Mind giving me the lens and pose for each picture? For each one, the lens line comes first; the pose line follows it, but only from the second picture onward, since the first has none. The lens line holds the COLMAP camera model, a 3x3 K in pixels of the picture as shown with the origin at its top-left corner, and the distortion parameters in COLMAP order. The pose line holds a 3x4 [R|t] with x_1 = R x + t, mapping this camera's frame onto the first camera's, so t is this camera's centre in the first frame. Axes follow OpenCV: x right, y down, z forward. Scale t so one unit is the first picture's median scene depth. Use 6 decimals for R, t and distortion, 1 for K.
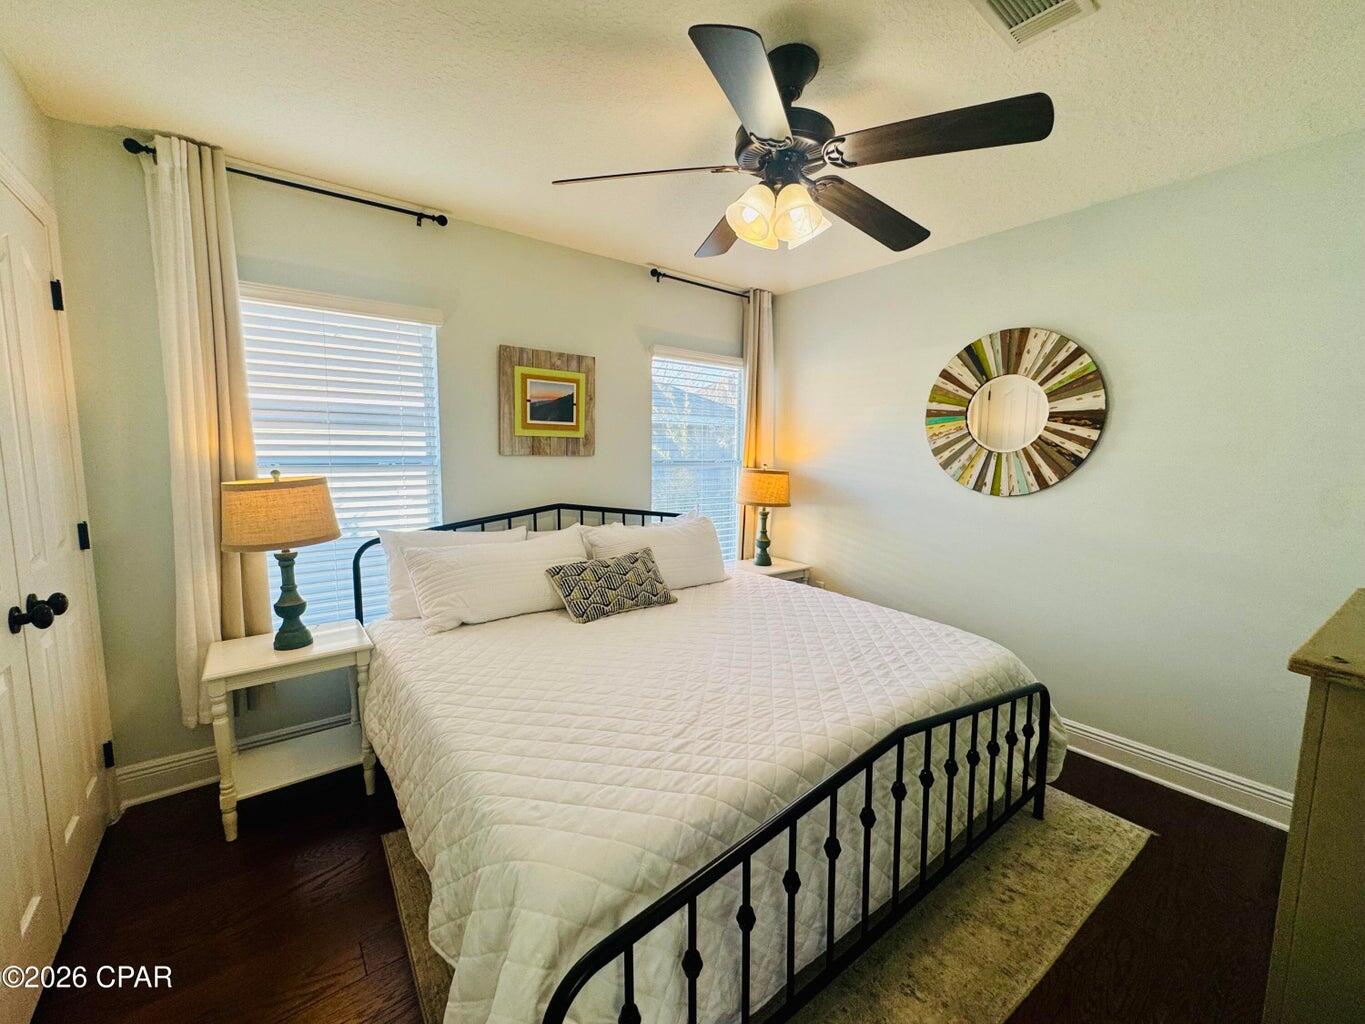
lens RADIAL K [[549.5, 0, 694.1], [0, 549.5, 504.6], [0, 0, 1]] dist [-0.002204, -0.000253]
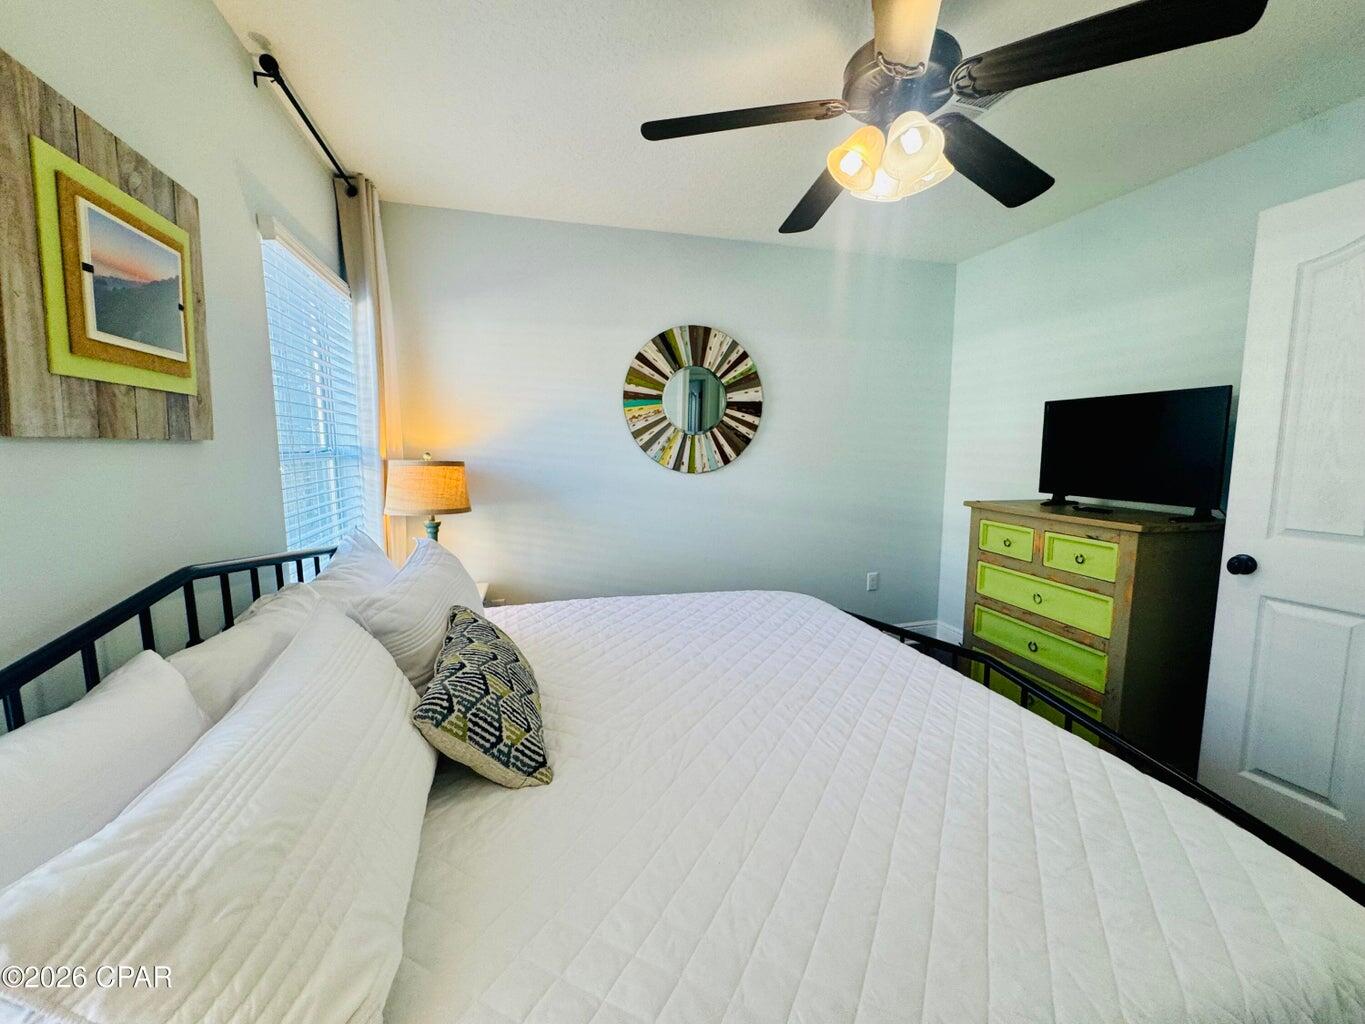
lens RADIAL K [[549.5, 0, 688.6], [0, 549.5, 503.1], [0, 0, 1]] dist [-0.002204, -0.000253]
pose [[0.366565, -0.111994, 0.923627, -0.490295], [0.097811, 0.991866, 0.081450, -0.046631], [-0.925237, 0.060485, 0.374537, 0.574890]]
